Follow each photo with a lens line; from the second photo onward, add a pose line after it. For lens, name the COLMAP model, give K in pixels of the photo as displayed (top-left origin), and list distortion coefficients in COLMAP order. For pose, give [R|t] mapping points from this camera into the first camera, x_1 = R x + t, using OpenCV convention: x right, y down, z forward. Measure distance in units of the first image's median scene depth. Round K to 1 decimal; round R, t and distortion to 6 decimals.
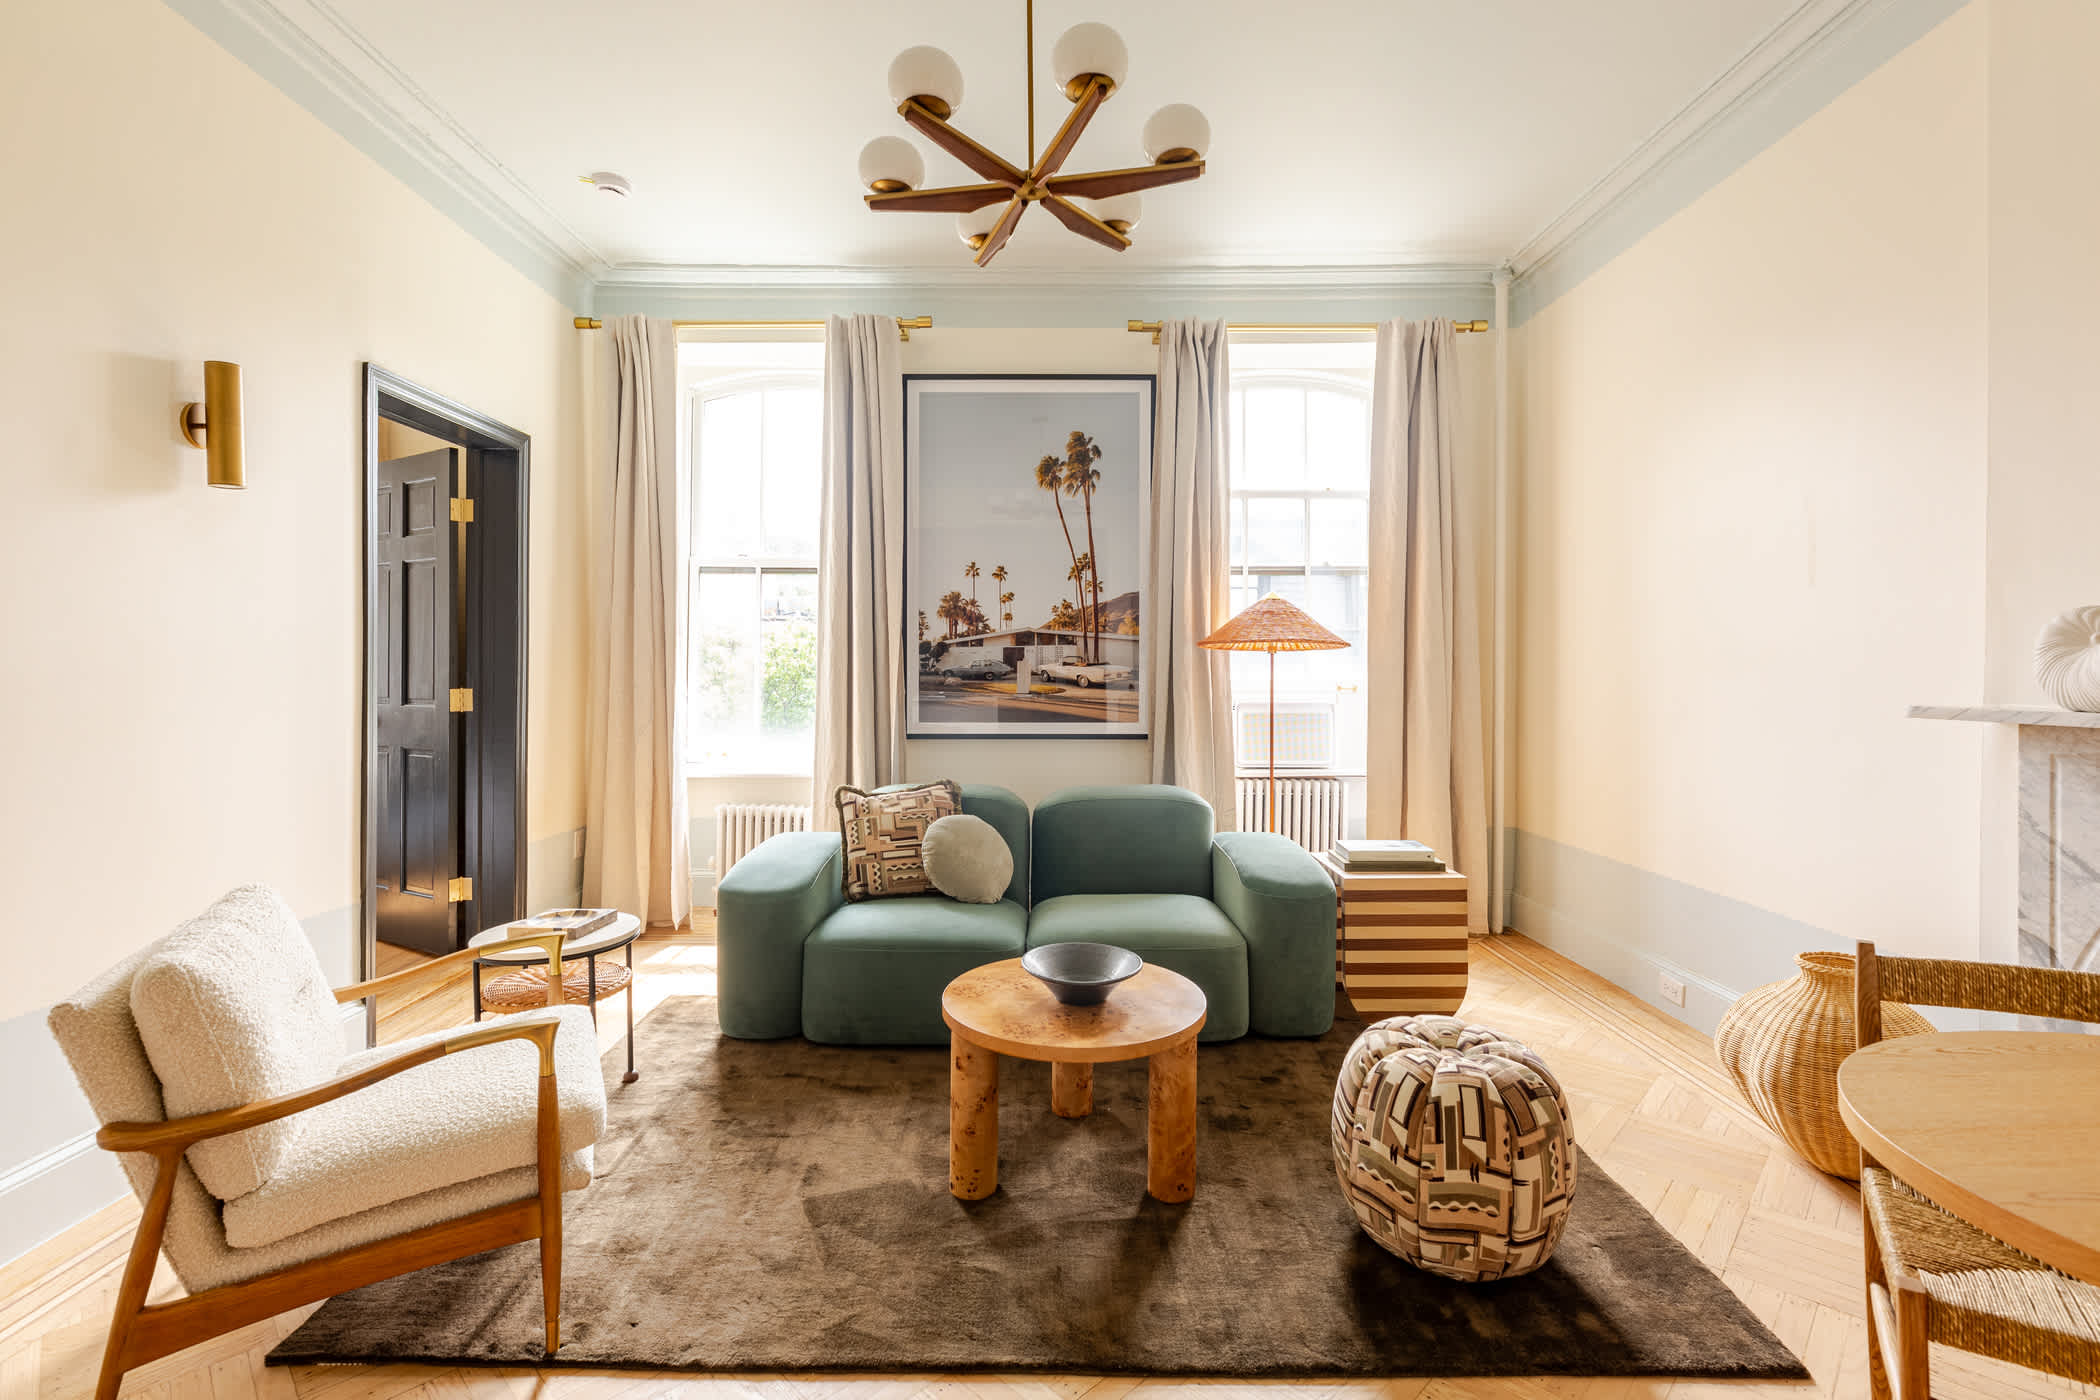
lens RADIAL K [[957.4, 0, 1042.9], [0, 957.4, 666.1], [0, 0, 1]] dist [0.018133, -0.000080]
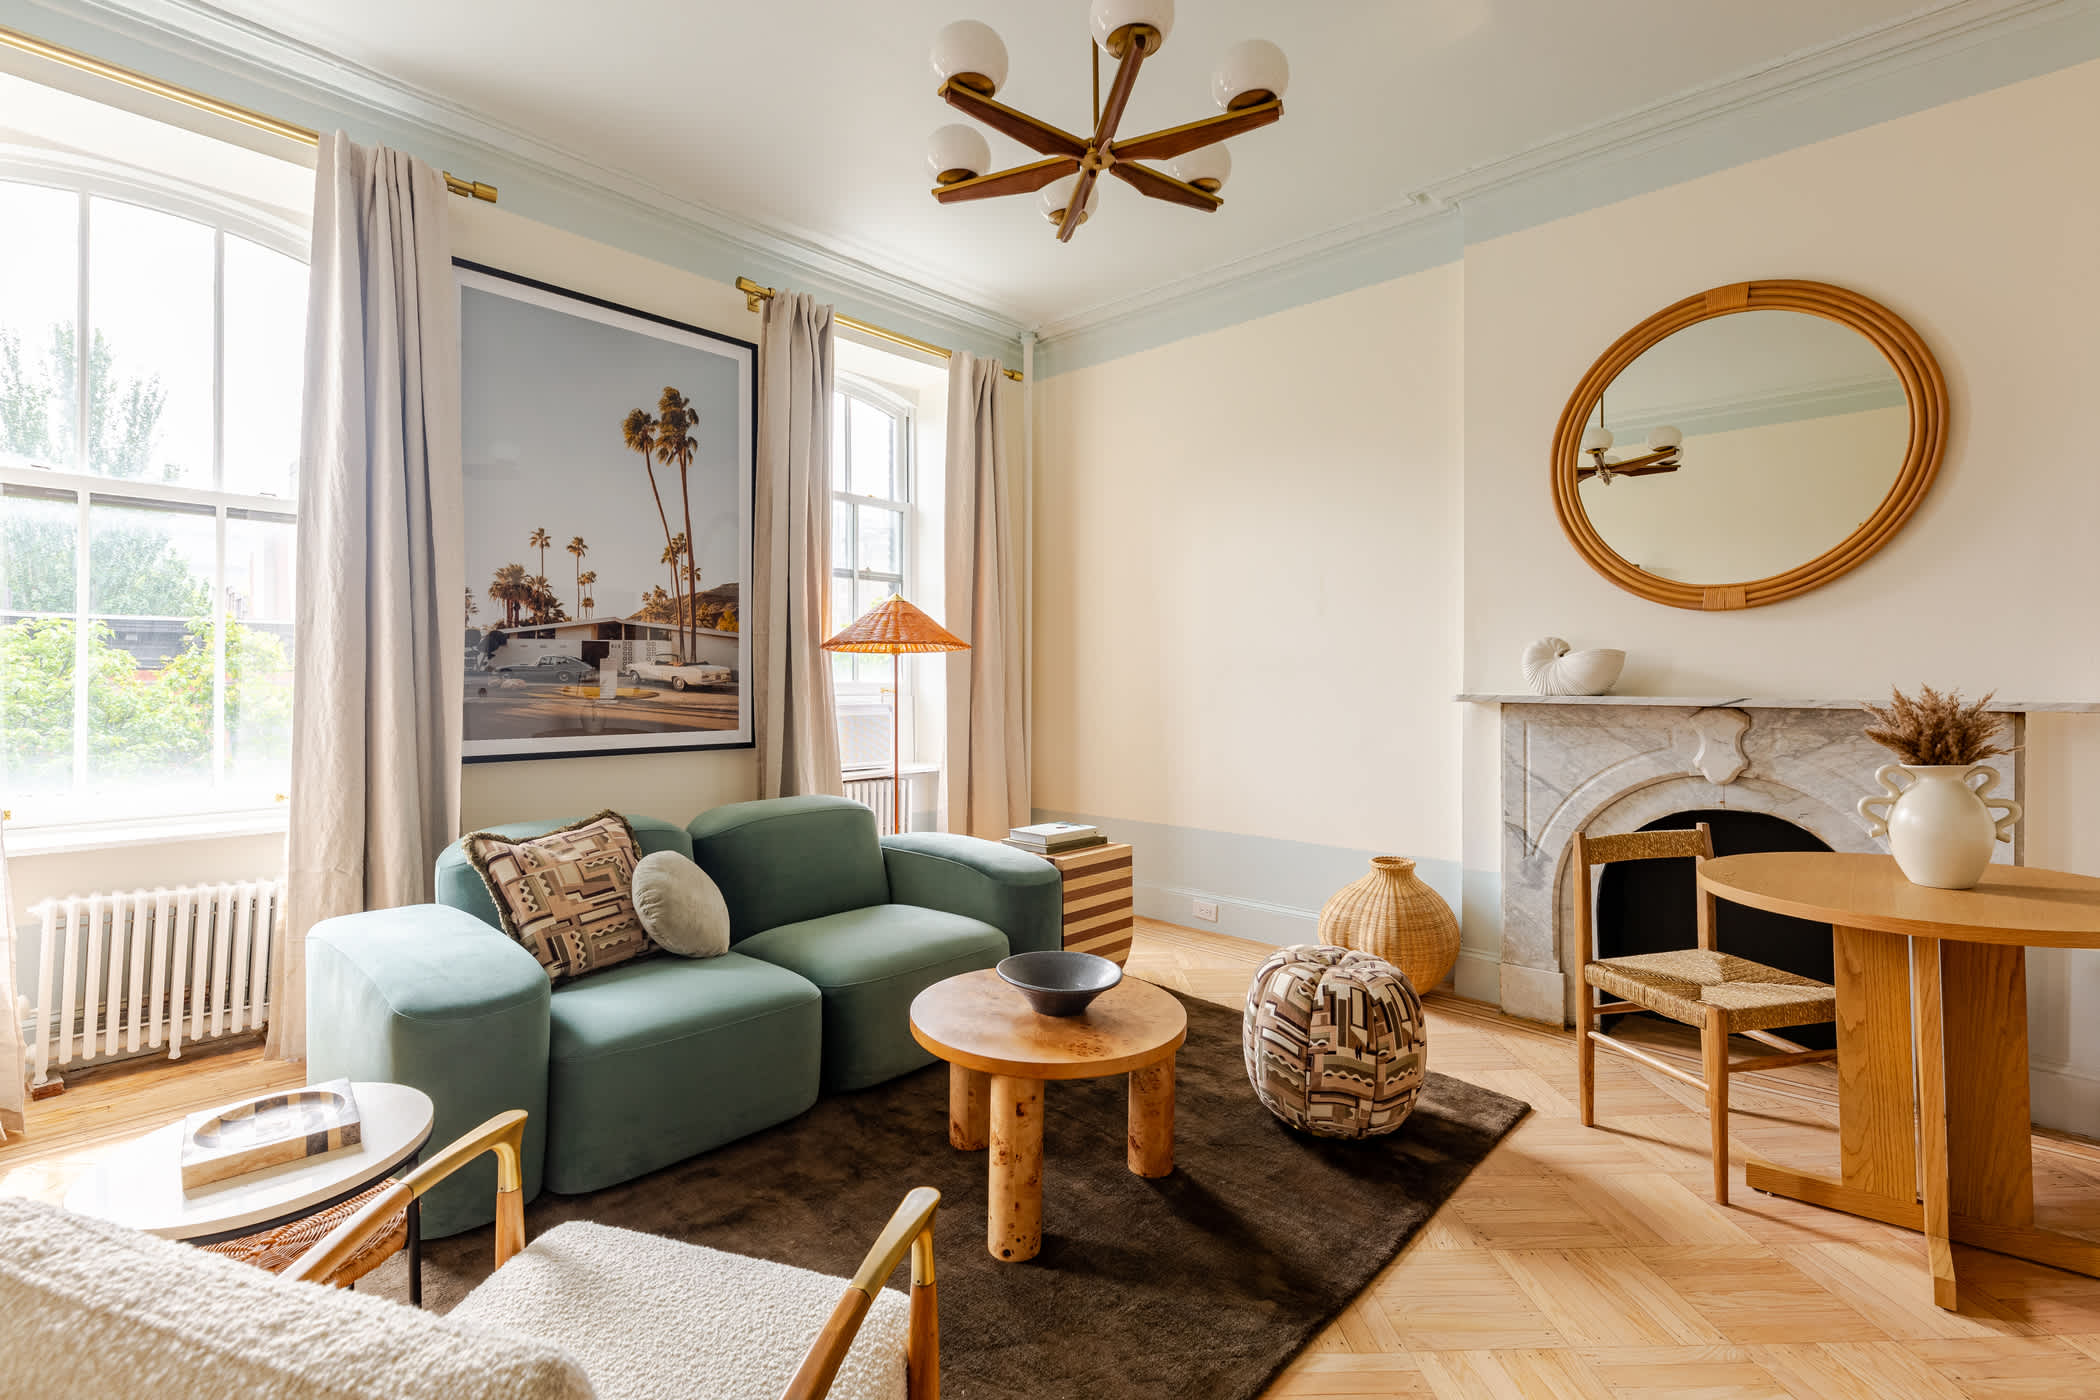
lens RADIAL K [[957.4, 0, 1042.9], [0, 957.4, 666.1], [0, 0, 1]] dist [0.018133, -0.000080]
pose [[0.690525, 0.011298, 0.723220, -0.353469], [-0.006945, 0.999935, -0.008990, 0.005760], [-0.723275, 0.001185, 0.690559, 0.180198]]
